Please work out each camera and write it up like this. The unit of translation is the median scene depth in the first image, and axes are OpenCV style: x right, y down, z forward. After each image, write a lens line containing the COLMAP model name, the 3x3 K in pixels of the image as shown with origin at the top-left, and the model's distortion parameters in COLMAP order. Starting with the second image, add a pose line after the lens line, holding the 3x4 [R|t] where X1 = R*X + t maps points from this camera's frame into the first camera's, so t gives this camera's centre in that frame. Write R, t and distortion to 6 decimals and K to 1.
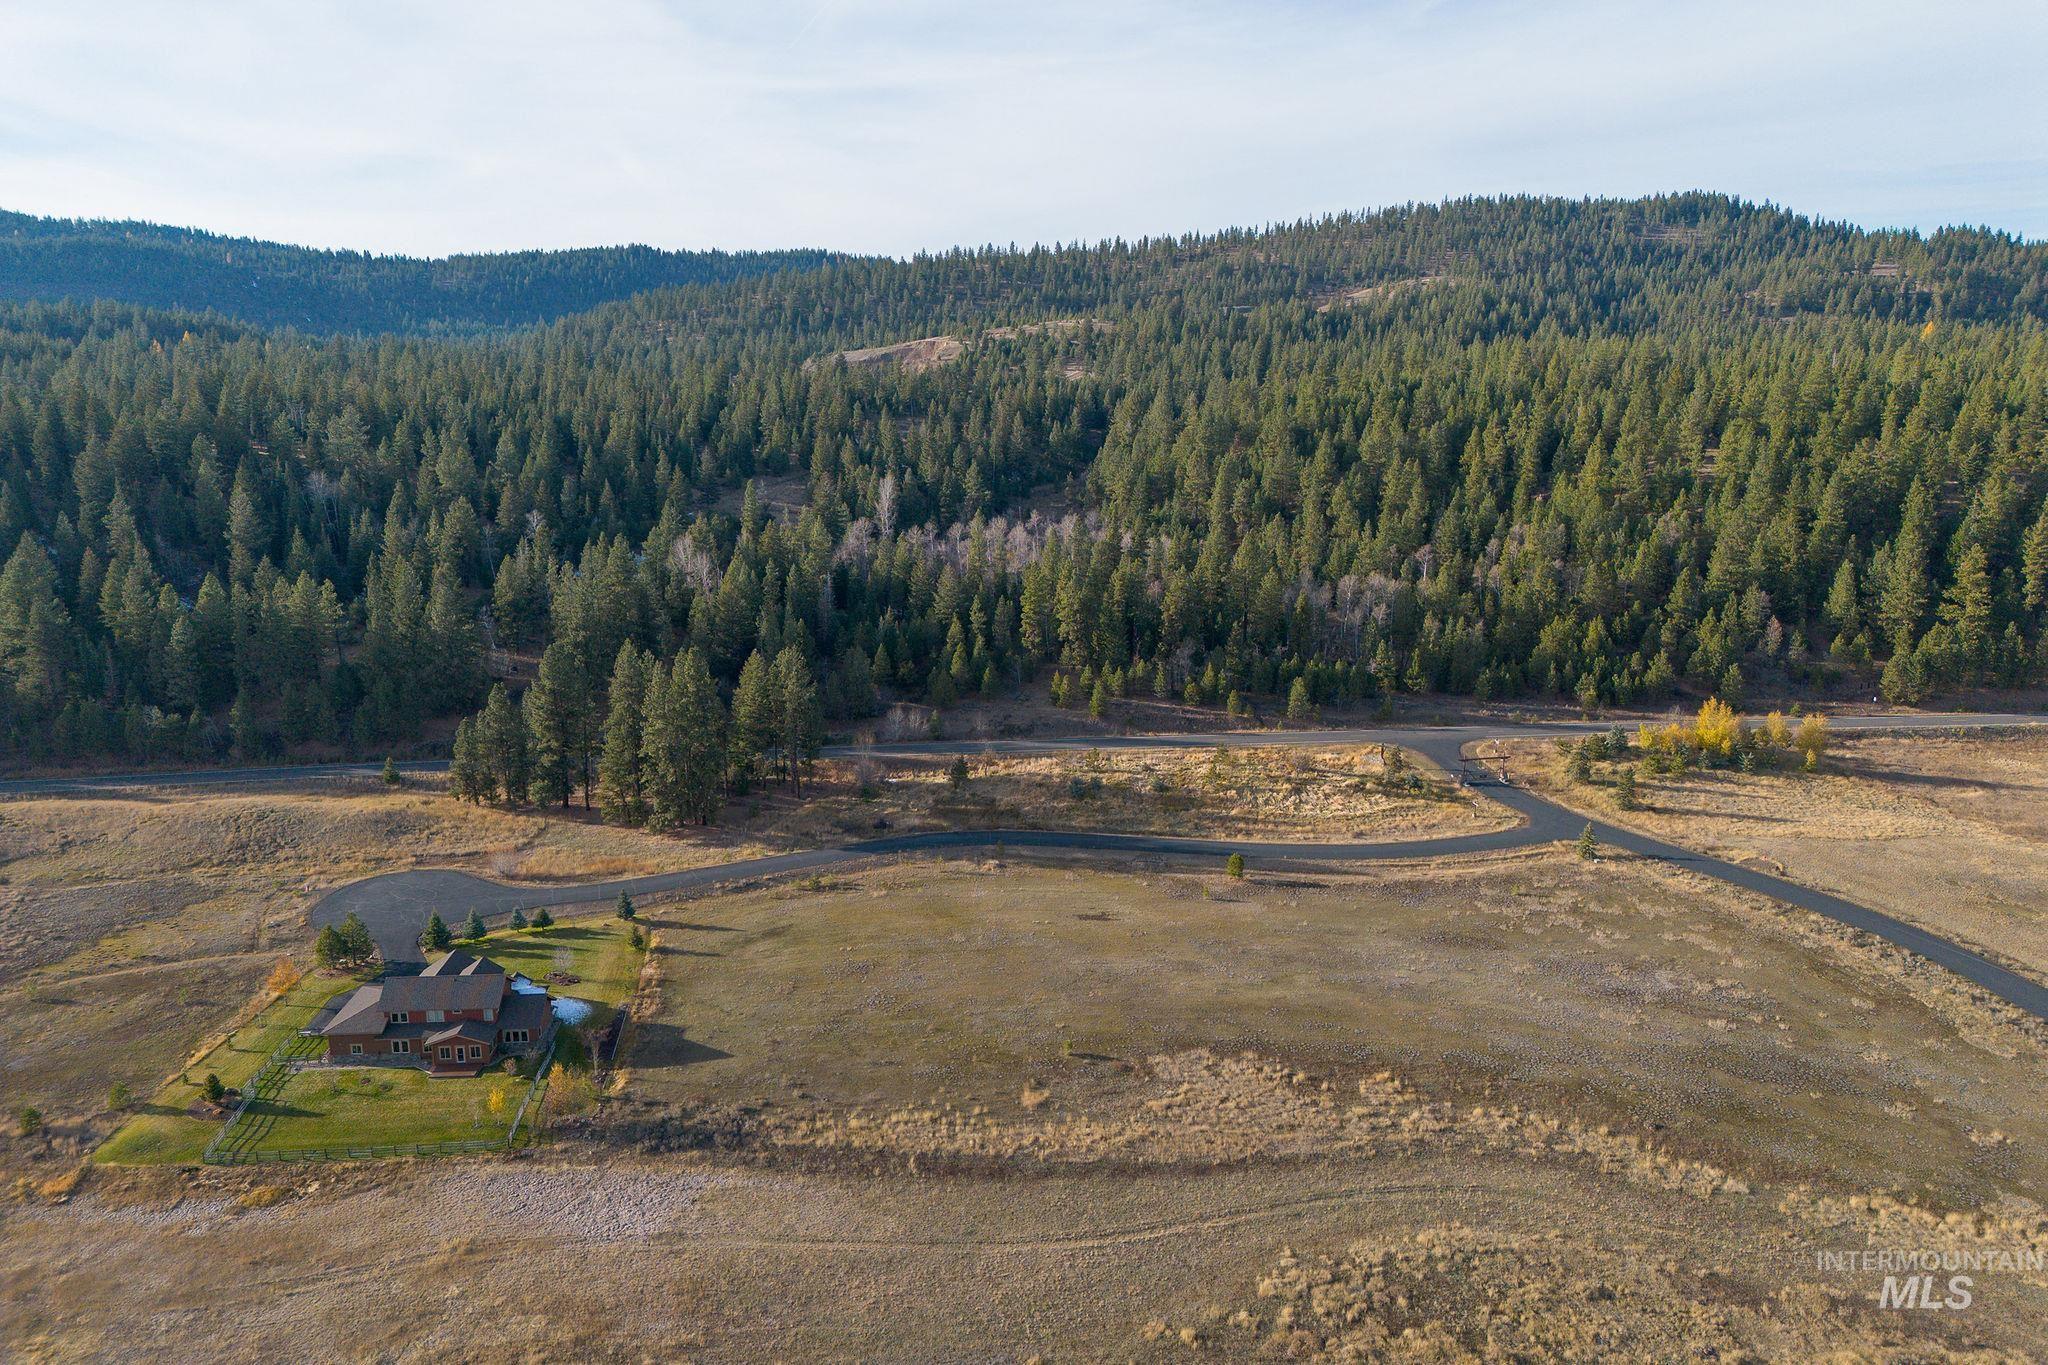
lens RADIAL K [[1426.5, 0, 1024.0], [0, 1426.5, 682.5], [0, 0, 1]] dist [0.078931, -0.075002]
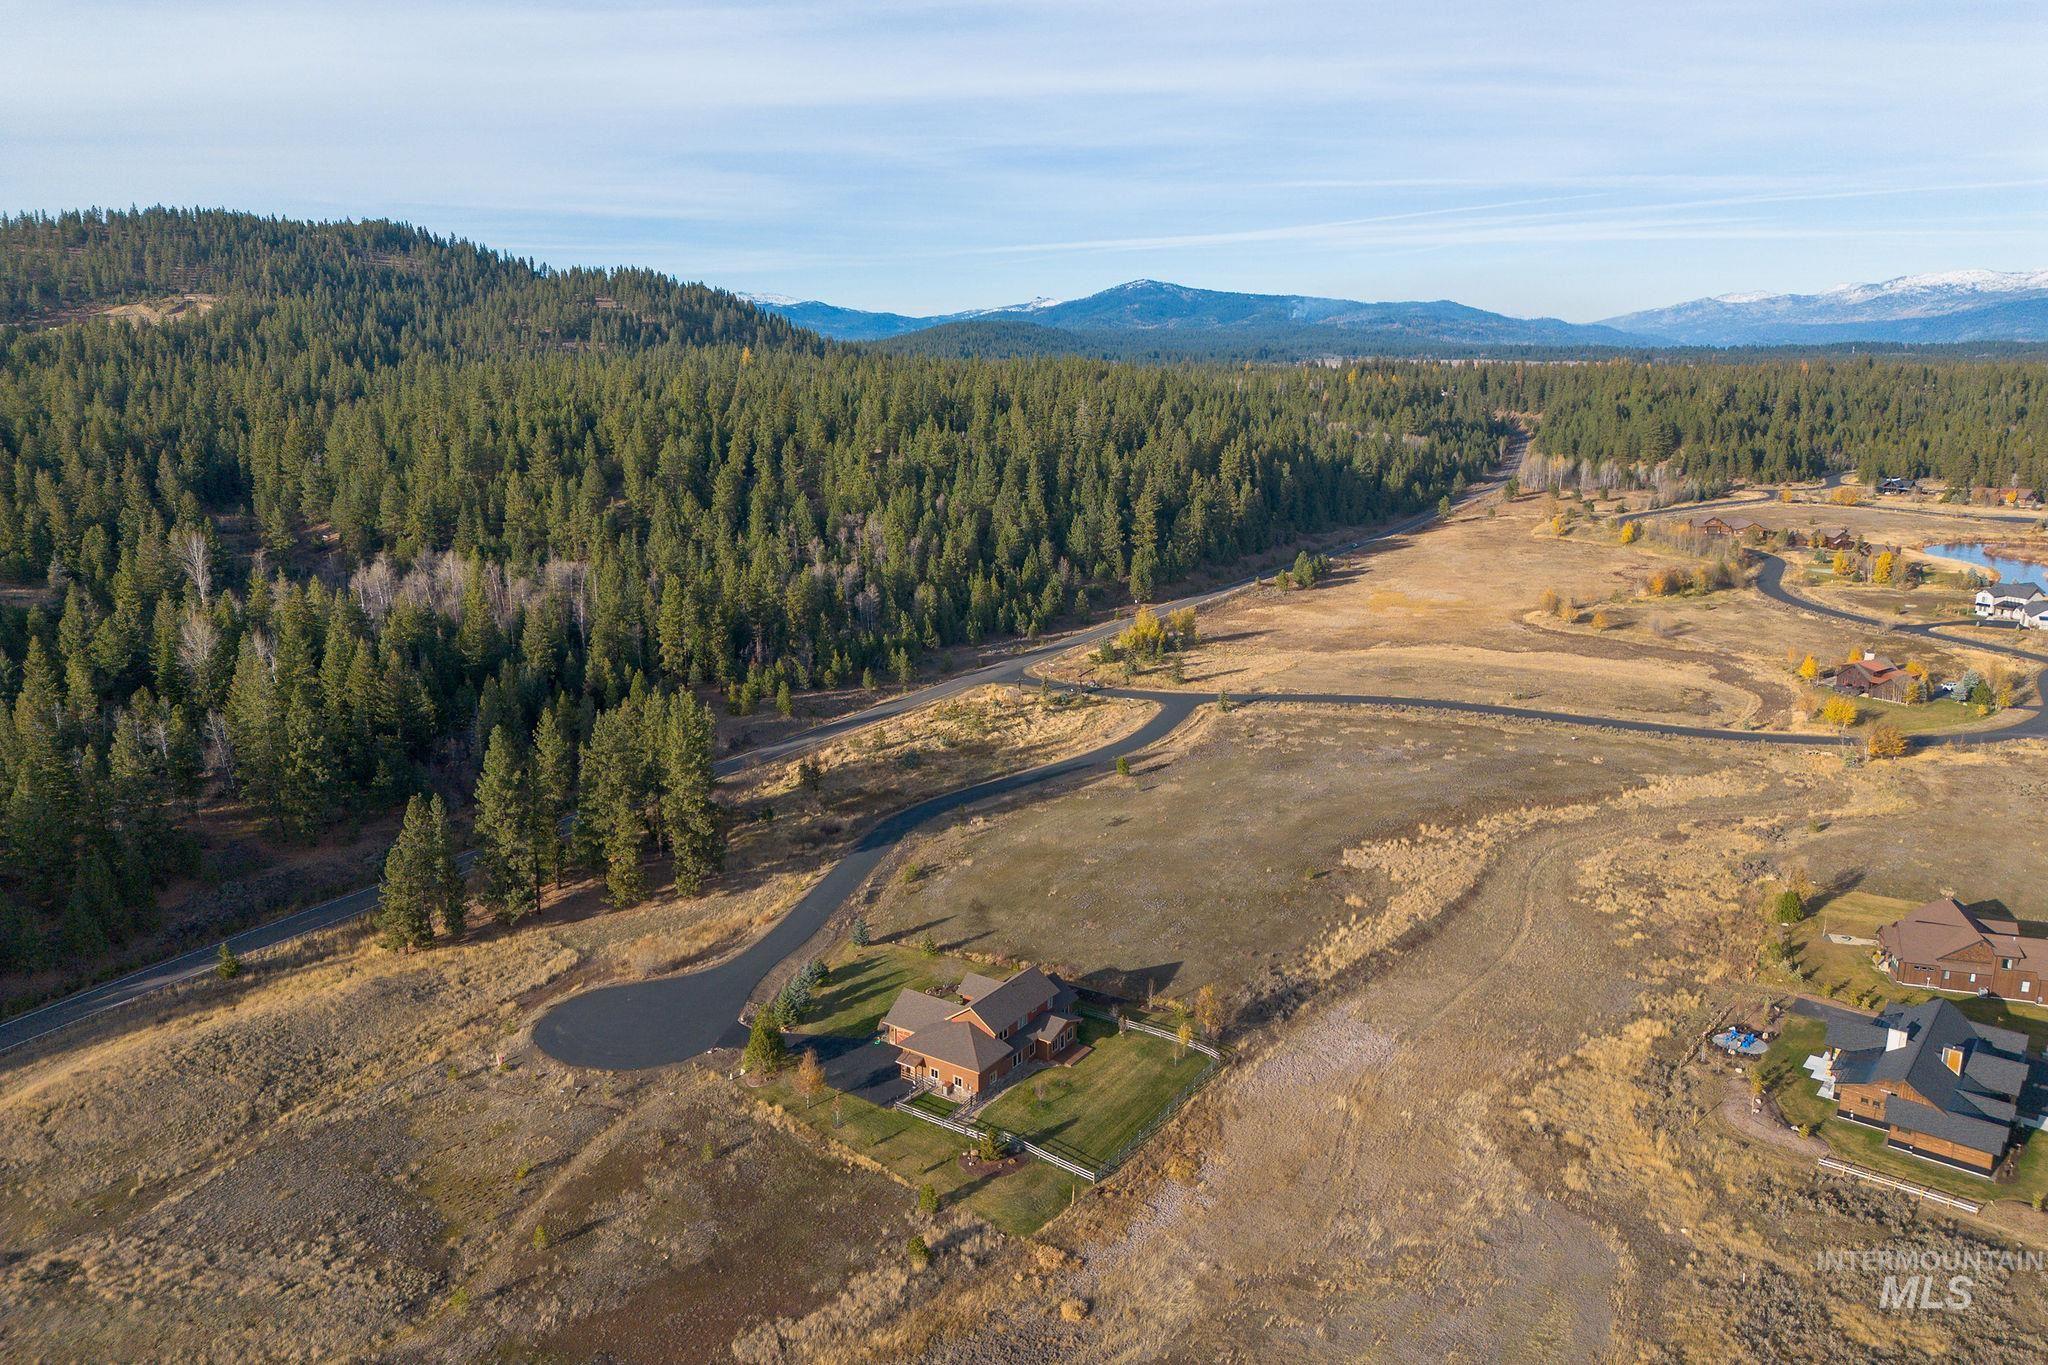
lens RADIAL K [[1426.5, 0, 1024.0], [0, 1426.5, 682.5], [0, 0, 1]] dist [0.078931, -0.075002]
pose [[0.605648, -0.186475, 0.773575, -0.759323], [0.198512, 0.976824, 0.080049, -0.056735], [-0.770573, 0.105082, 0.628629, 0.220433]]
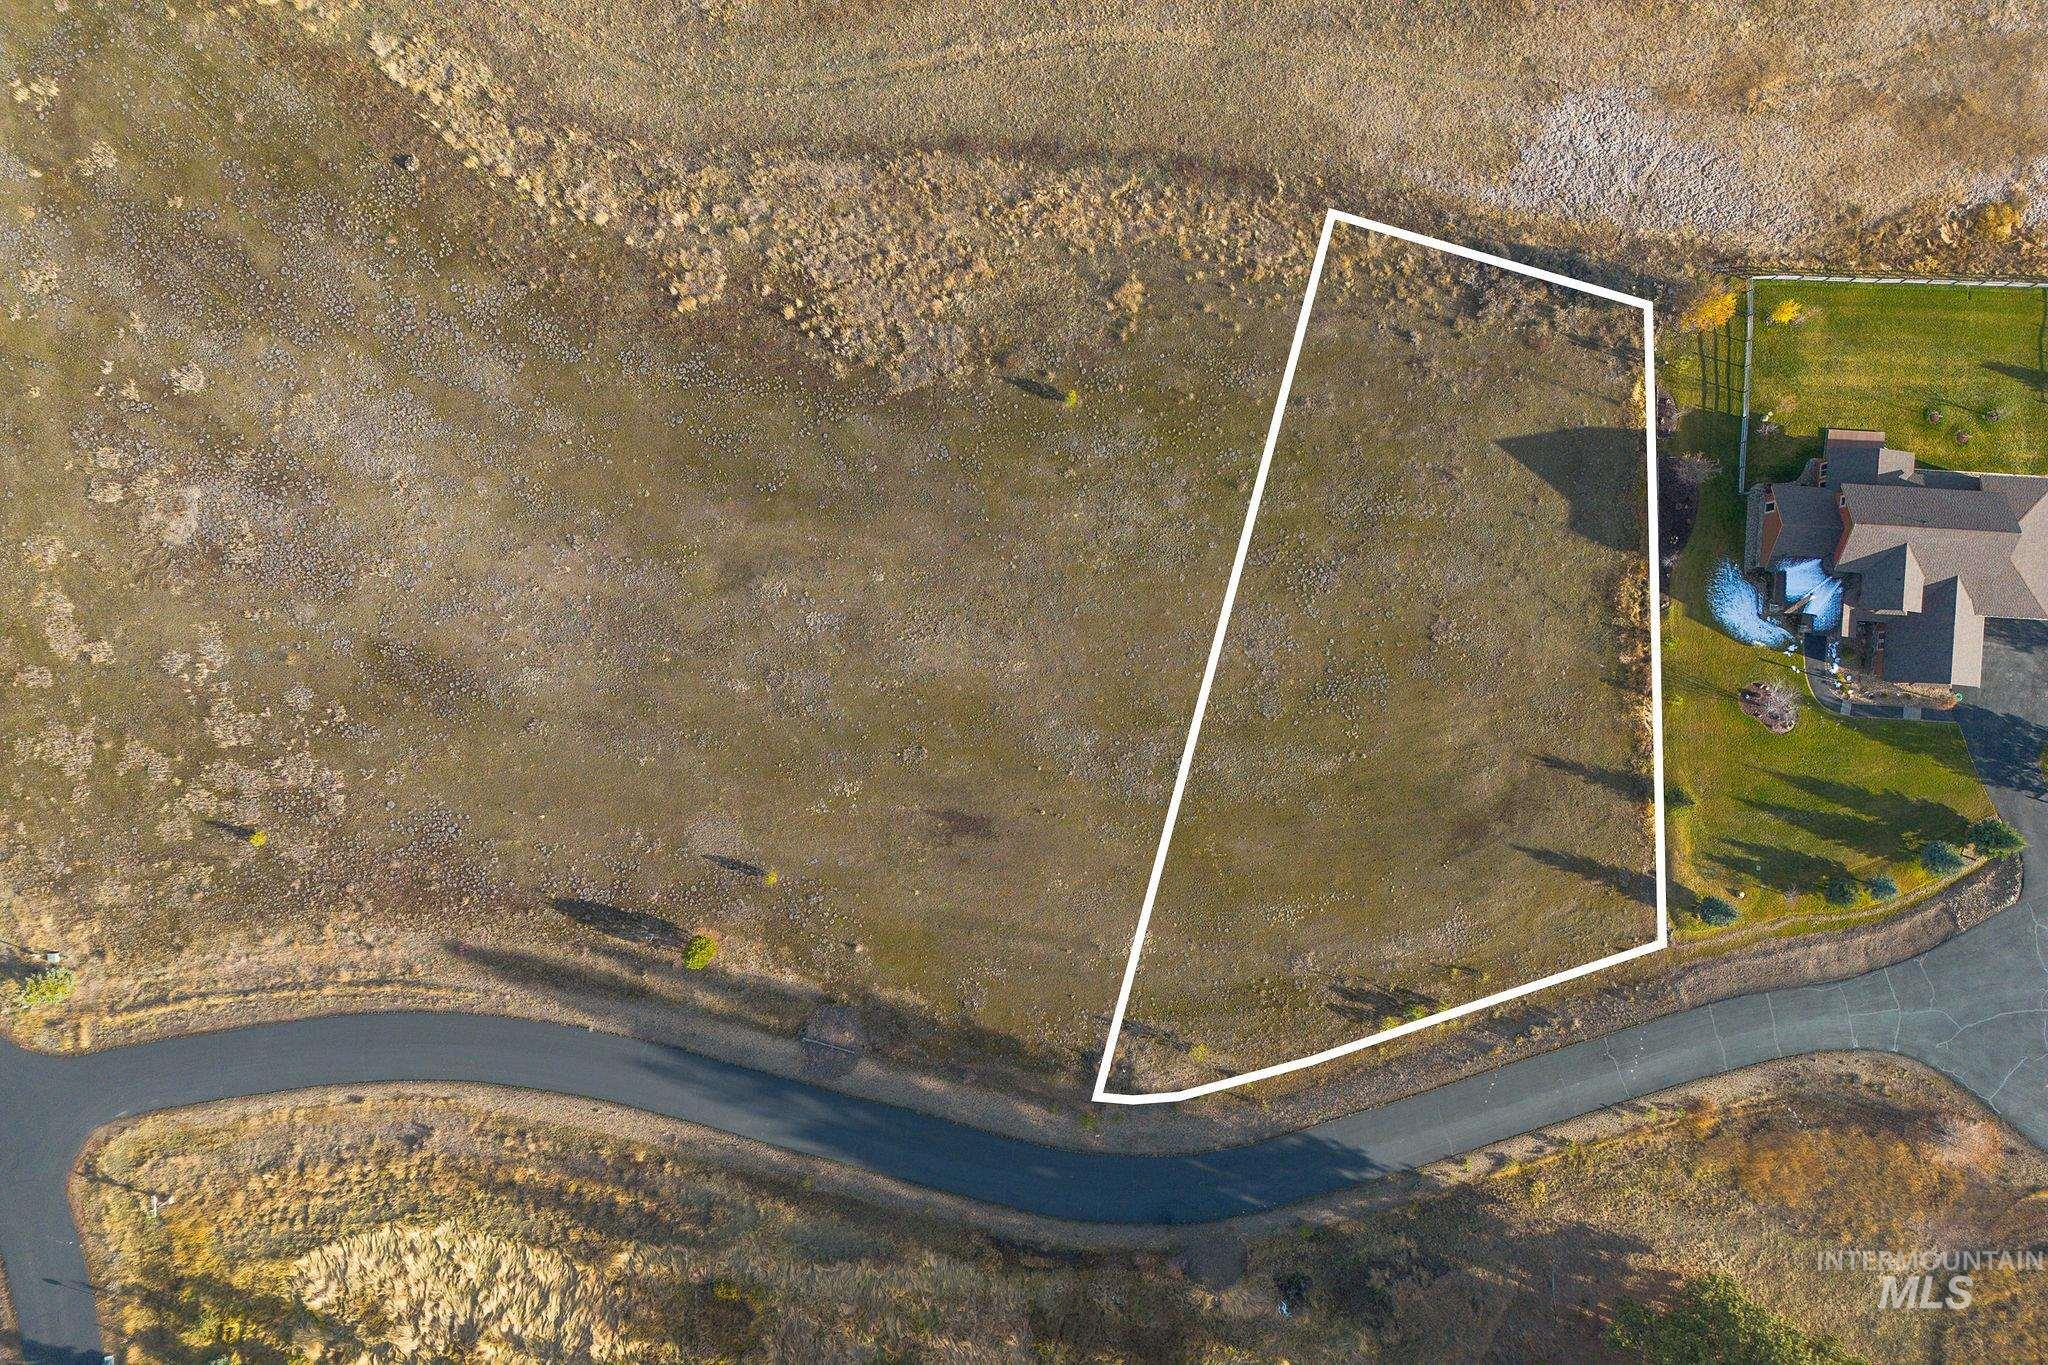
lens RADIAL K [[1427.8, 0, 1024.9], [0, 1427.8, 652.3], [0, 0, 1]] dist [0.073024, -0.067127]
pose [[-0.993218, -0.115870, 0.009587, 0.021132], [0.038655, -0.251321, 0.967132, -0.347788], [-0.109653, 0.960943, 0.254095, 0.618747]]
